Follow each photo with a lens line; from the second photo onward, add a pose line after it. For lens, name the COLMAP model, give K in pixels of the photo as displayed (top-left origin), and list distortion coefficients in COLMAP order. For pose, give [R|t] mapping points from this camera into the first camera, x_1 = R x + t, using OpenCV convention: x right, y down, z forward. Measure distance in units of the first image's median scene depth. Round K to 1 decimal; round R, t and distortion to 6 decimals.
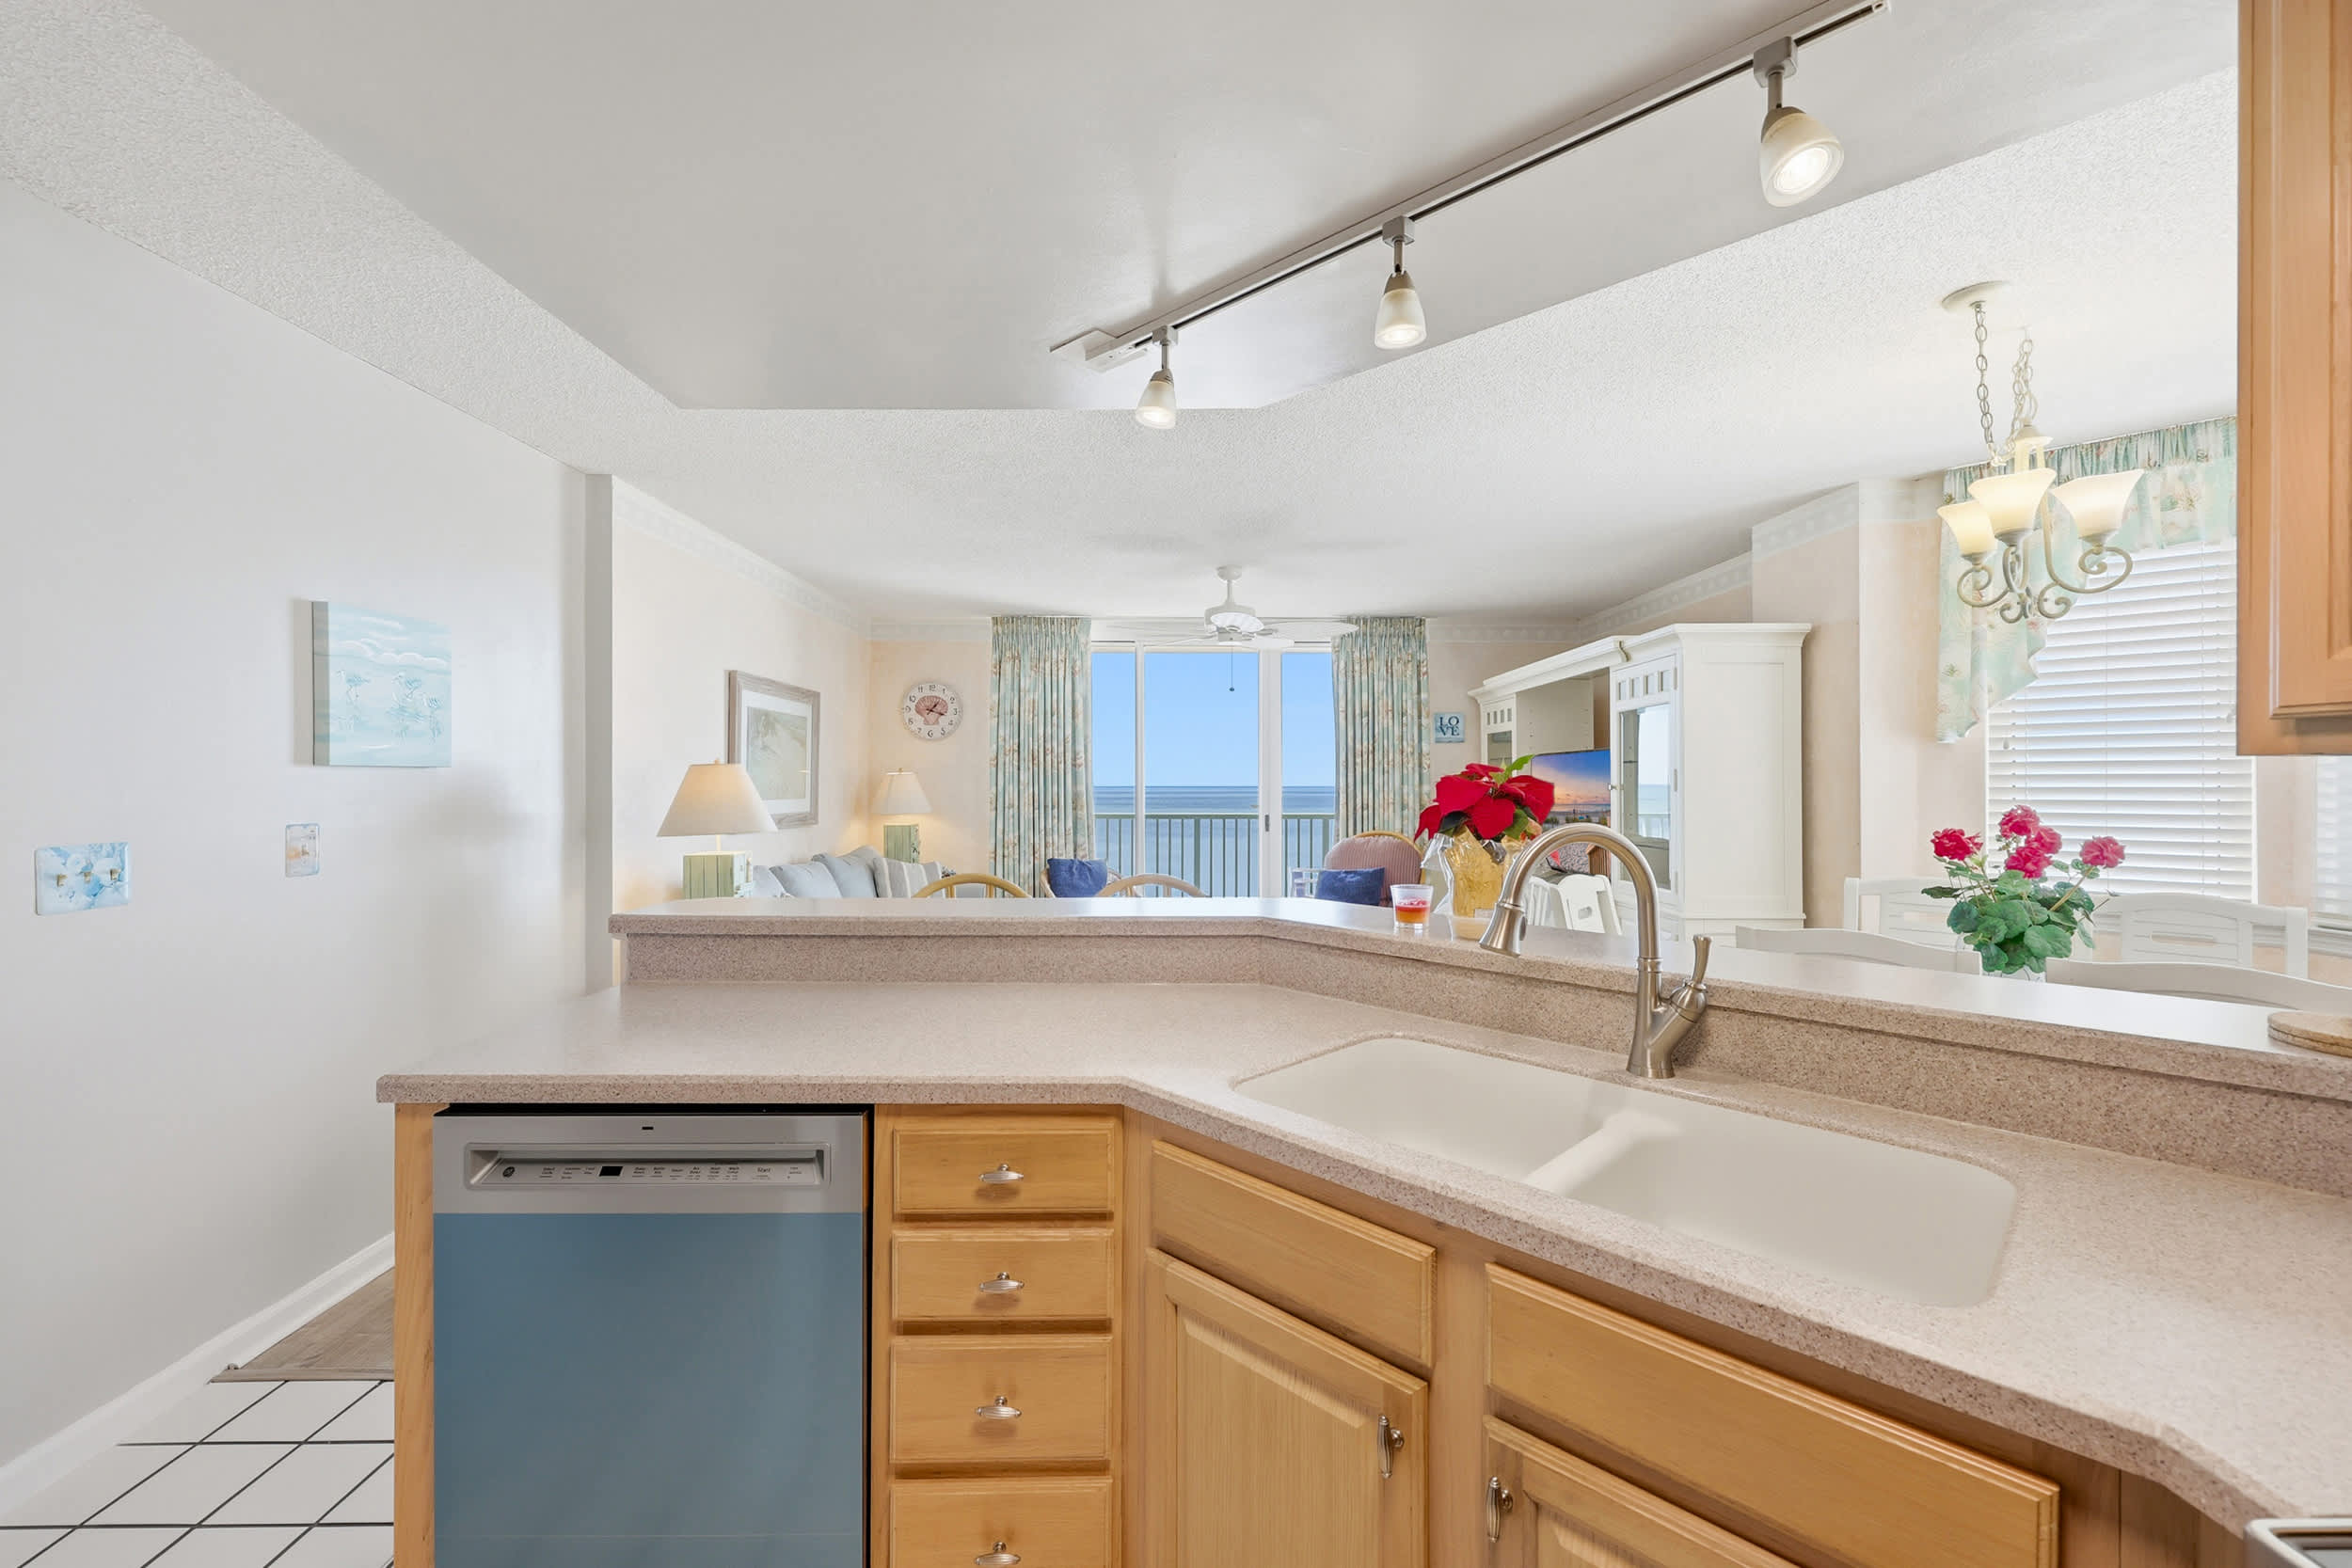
lens RADIAL K [[954.7, 0, 1175.5], [0, 954.7, 776.7], [0, 0, 1]] dist [-0.000594, 0.001000]
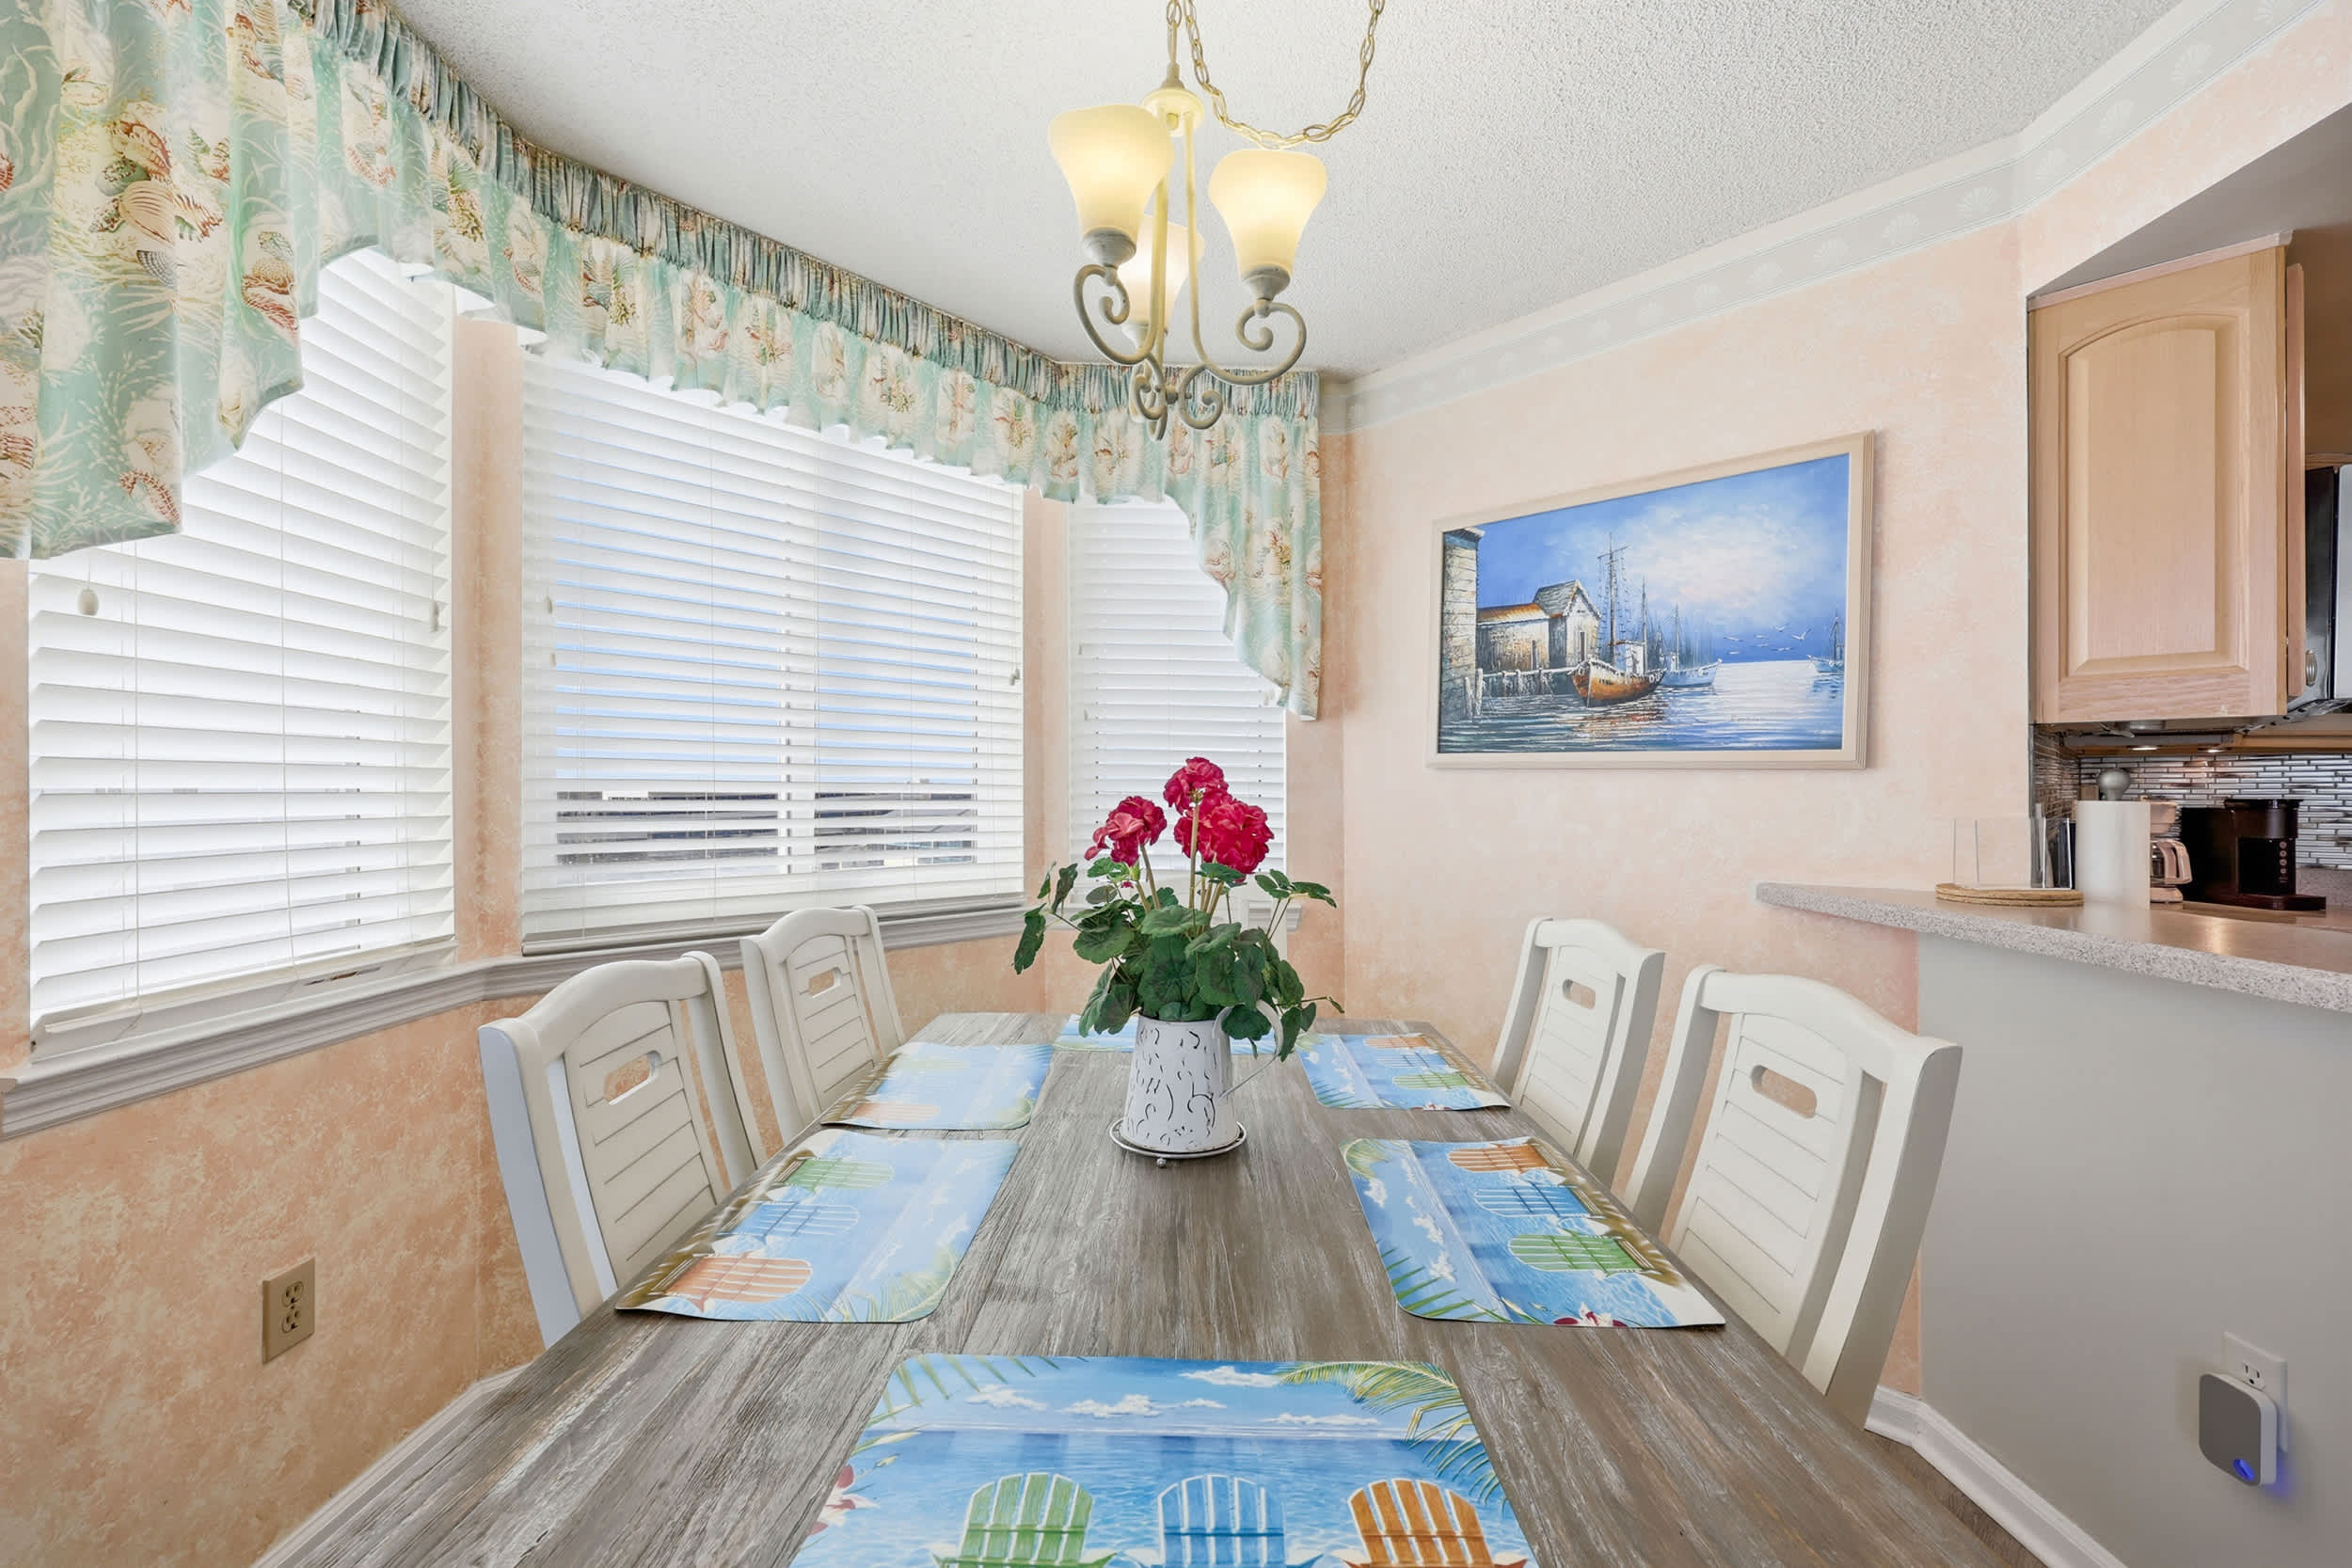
lens RADIAL K [[954.7, 0, 1179.4], [0, 954.7, 784.5], [0, 0, 1]] dist [-0.000594, 0.001000]
pose [[-0.698999, 0.005637, 0.715101, 0.441400], [-0.005517, 0.999897, -0.013275, 0.047808], [-0.715102, -0.013224, -0.698896, 1.244736]]
